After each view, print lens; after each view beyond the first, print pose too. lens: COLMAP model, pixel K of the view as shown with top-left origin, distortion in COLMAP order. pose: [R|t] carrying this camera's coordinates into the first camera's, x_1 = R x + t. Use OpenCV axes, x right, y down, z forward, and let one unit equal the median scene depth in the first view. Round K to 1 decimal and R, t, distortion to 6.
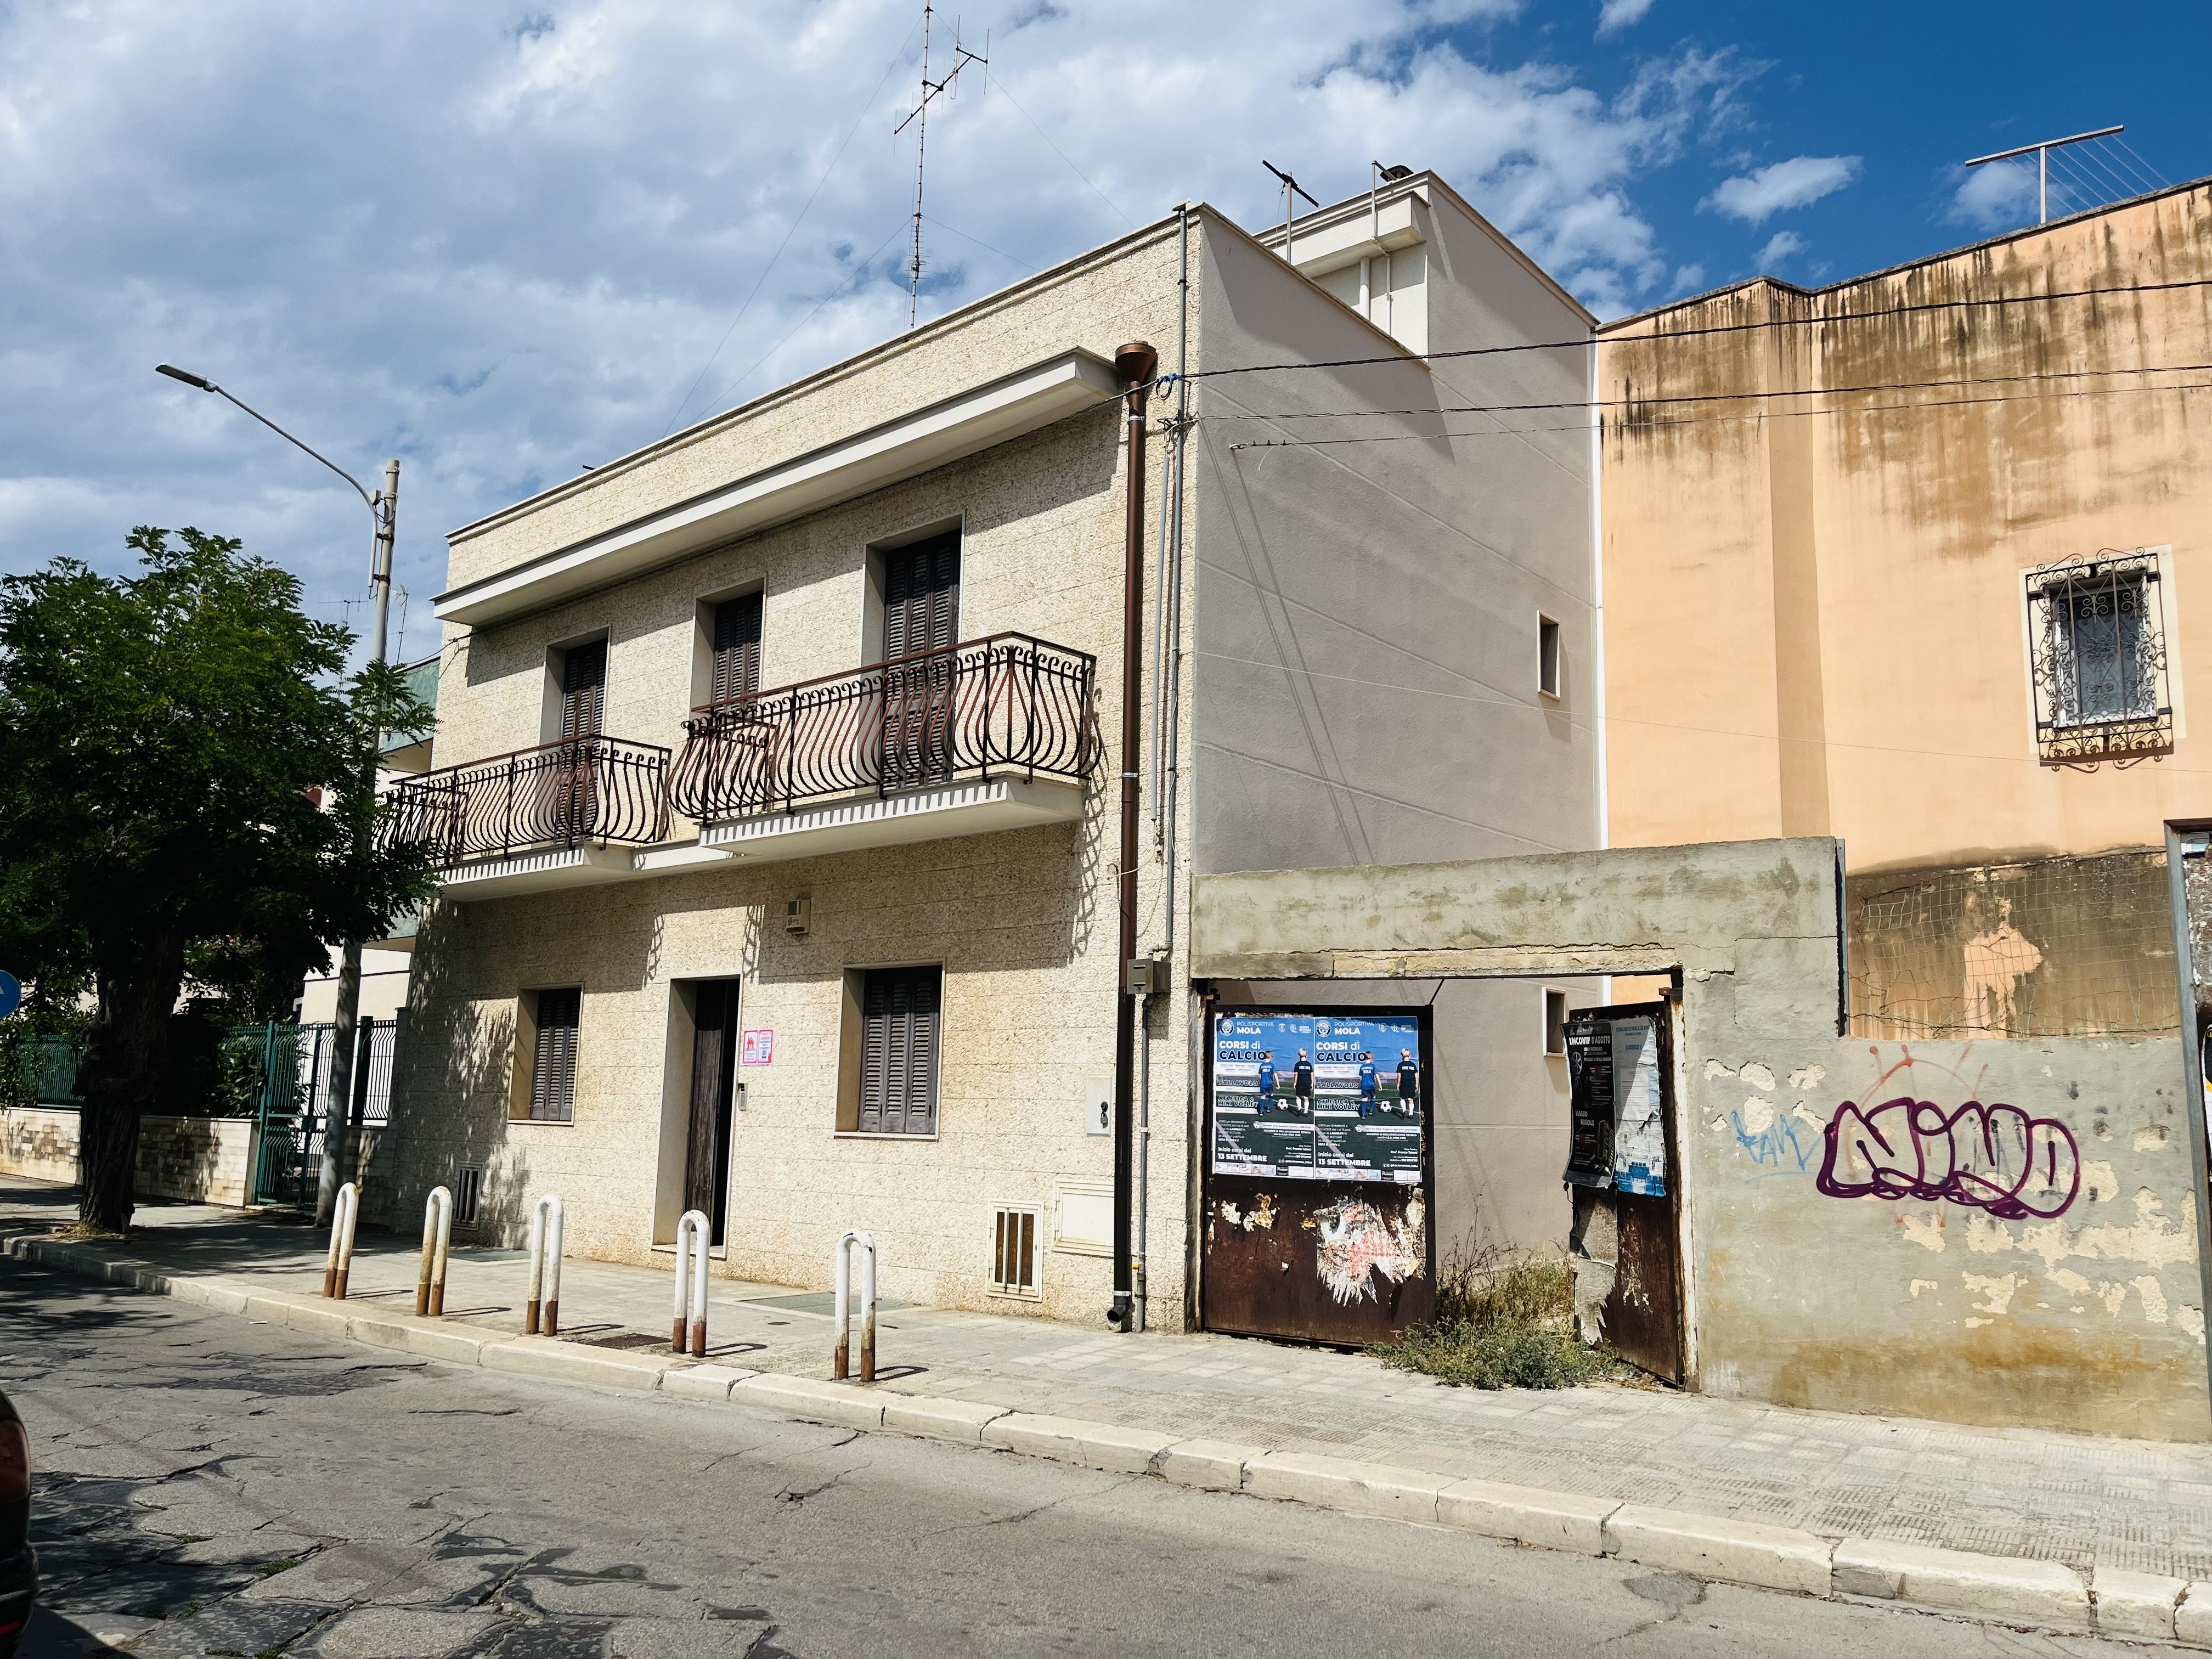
lens RADIAL K [[1673.5, 0, 1100.2], [0, 1673.5, 839.9], [0, 0, 1]] dist [0.061929, -0.081349]
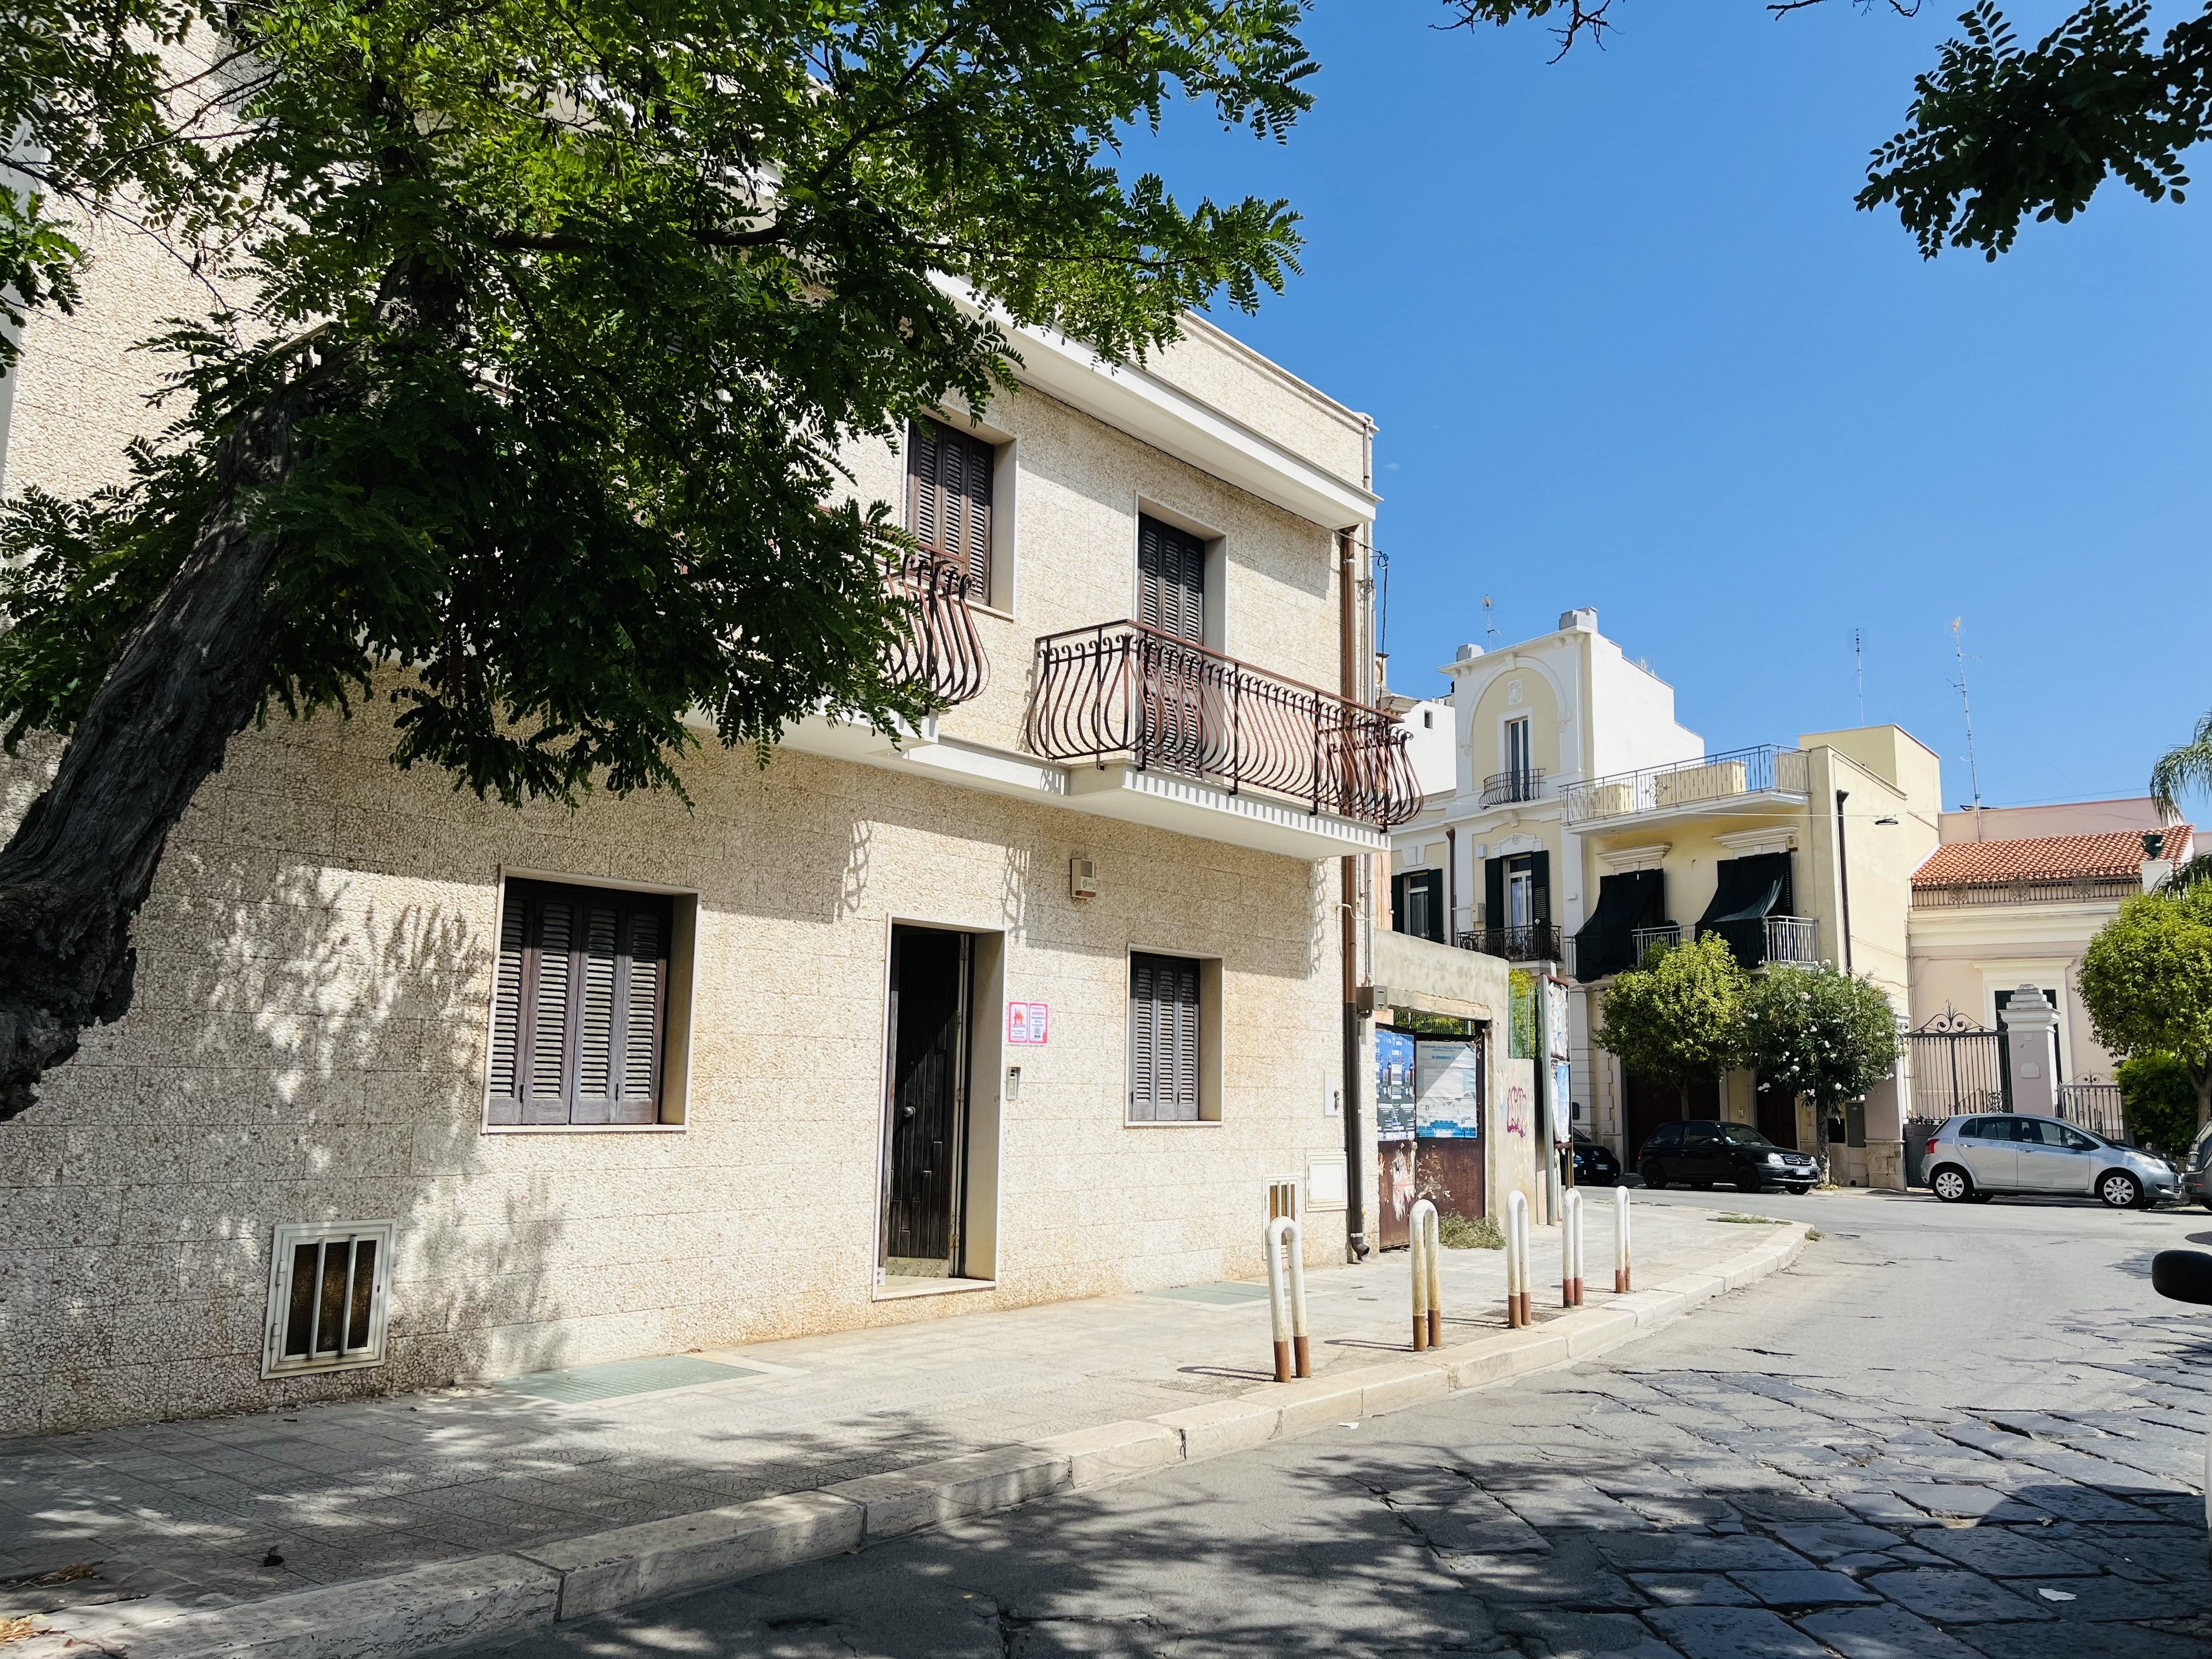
lens RADIAL K [[1673.5, 0, 1102.1], [0, 1673.5, 817.2], [0, 0, 1]] dist [0.061929, -0.081349]
pose [[-0.055154, 0.131385, 0.989796, -1.167295], [-0.184210, 0.972949, -0.139414, 0.149551], [-0.981338, -0.190019, -0.029460, 1.135079]]
